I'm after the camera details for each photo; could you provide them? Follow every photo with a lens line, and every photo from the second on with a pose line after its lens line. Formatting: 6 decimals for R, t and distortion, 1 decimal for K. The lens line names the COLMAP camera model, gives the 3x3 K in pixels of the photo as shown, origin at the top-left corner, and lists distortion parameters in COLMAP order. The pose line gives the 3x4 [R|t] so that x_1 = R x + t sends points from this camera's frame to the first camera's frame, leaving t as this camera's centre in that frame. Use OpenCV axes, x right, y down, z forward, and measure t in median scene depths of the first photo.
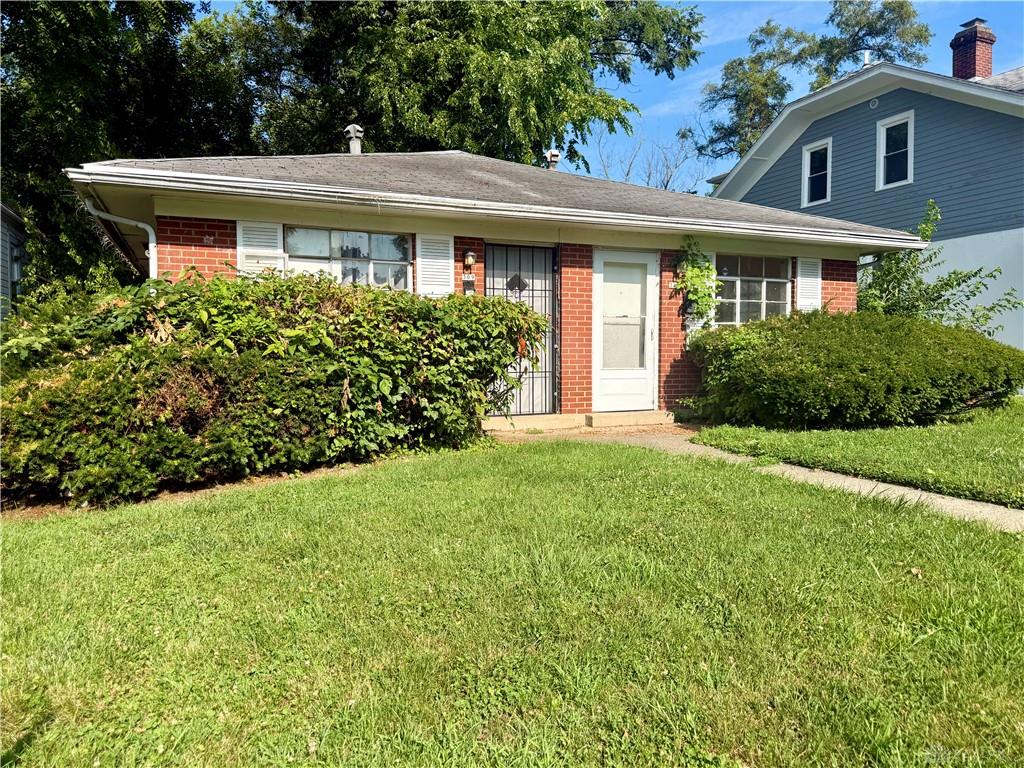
lens RADIAL K [[708.7, 0, 512.0], [0, 708.7, 384.0], [0, 0, 1]] dist [0.091070, -0.107350]
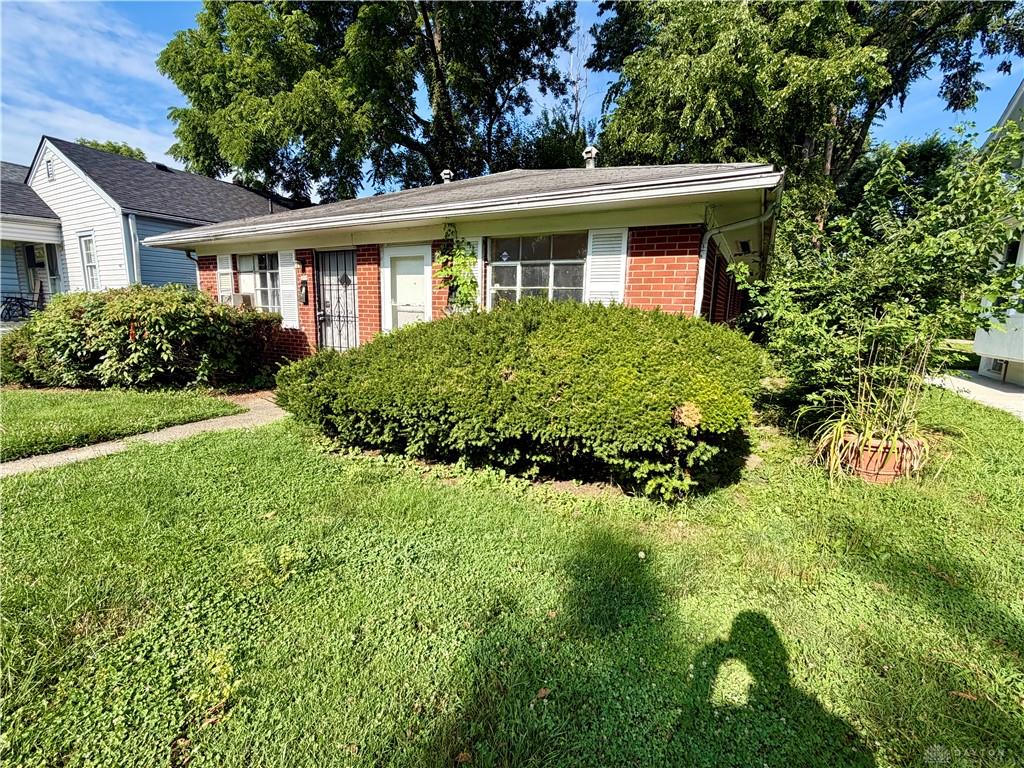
lens RADIAL K [[443.5, 0, 512.0], [0, 443.5, 384.0], [0, 0, 1]] dist [0.000619, 0.000745]
pose [[0.619321, 0.143603, -0.771894, 0.815071], [-0.061207, 0.988970, 0.134879, -0.075673], [0.782748, -0.036288, 0.621279, 0.680590]]
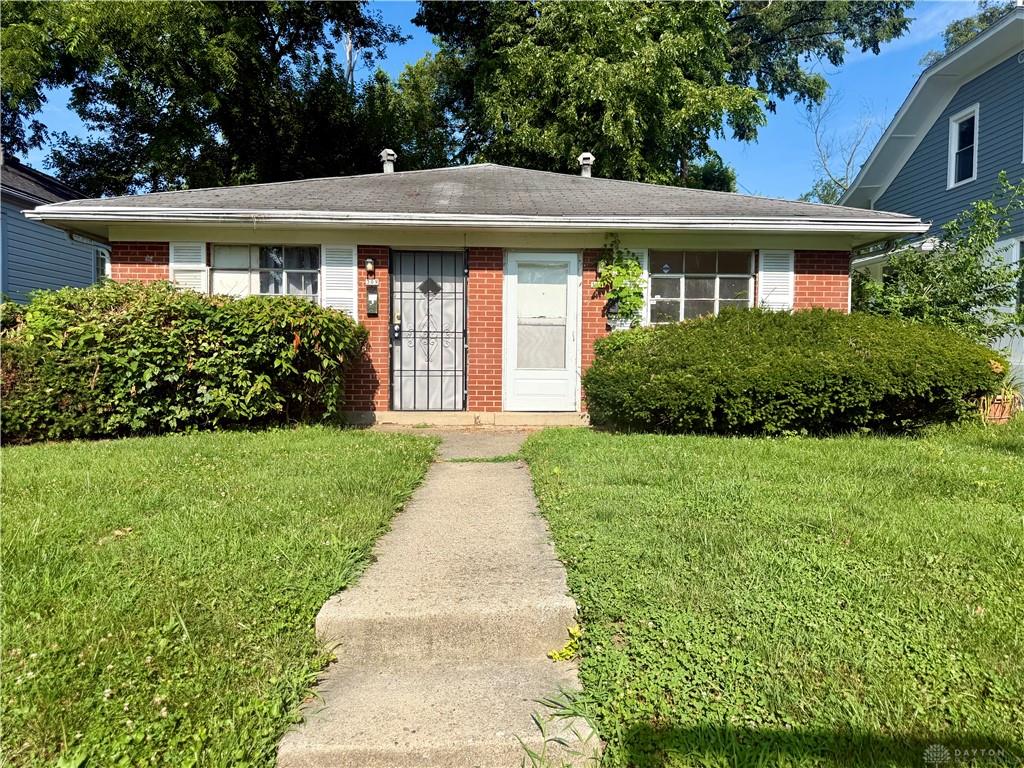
lens RADIAL K [[708.7, 0, 512.0], [0, 708.7, 384.0], [0, 0, 1]] dist [0.091070, -0.107350]
pose [[0.931522, 0.020244, -0.363121, 0.479242], [-0.025183, 0.999643, -0.008872, 0.009111], [0.362812, 0.017409, 0.931700, 0.054431]]
